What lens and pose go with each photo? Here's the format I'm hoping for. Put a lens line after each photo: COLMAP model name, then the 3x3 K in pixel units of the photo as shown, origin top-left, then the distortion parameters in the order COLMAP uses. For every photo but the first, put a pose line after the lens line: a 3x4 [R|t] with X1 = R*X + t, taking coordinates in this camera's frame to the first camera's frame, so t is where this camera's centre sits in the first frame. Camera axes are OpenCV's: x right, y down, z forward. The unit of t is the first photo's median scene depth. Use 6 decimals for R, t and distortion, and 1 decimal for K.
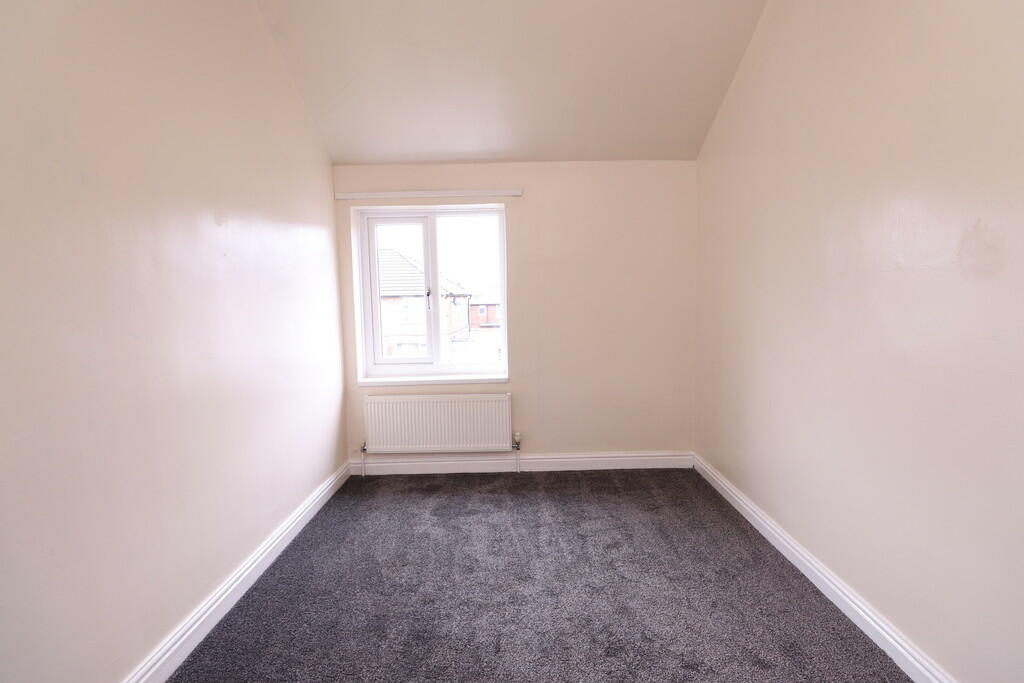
lens RADIAL K [[395.4, 0, 512.0], [0, 395.4, 341.5], [0, 0, 1]] dist [0.000850, 0.000069]
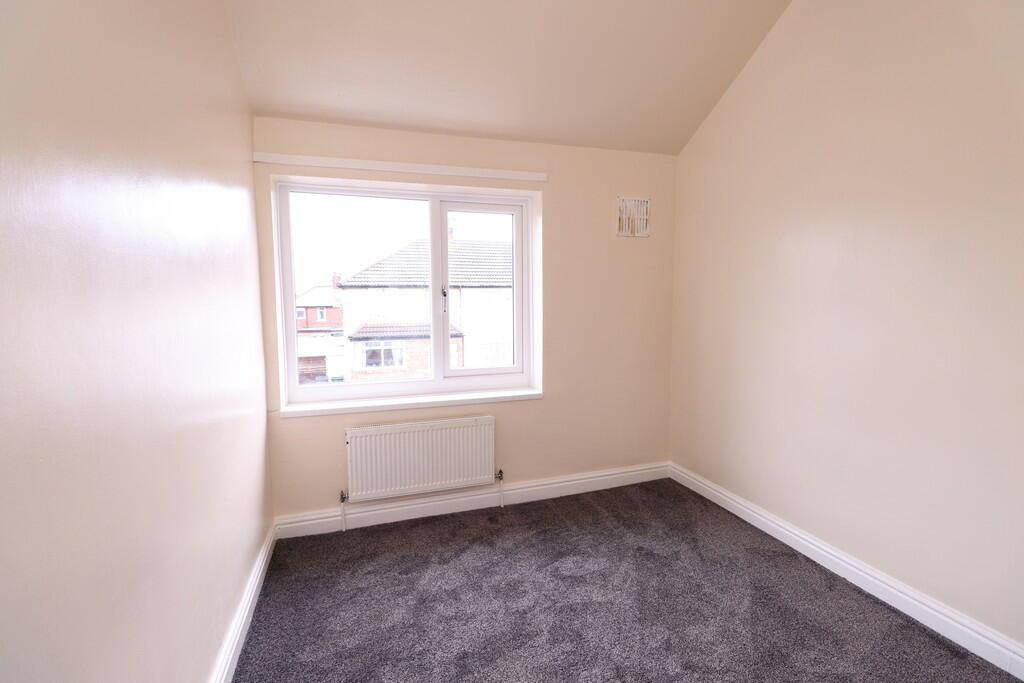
lens RADIAL K [[496.5, 0, 512.0], [0, 496.5, 341.5], [0, 0, 1]] dist [-0.002348, -0.000205]
pose [[0.937539, -0.018020, 0.347414, -0.323592], [0.026547, 0.999451, -0.019800, 0.001789], [-0.346866, 0.027786, 0.937503, -0.003505]]
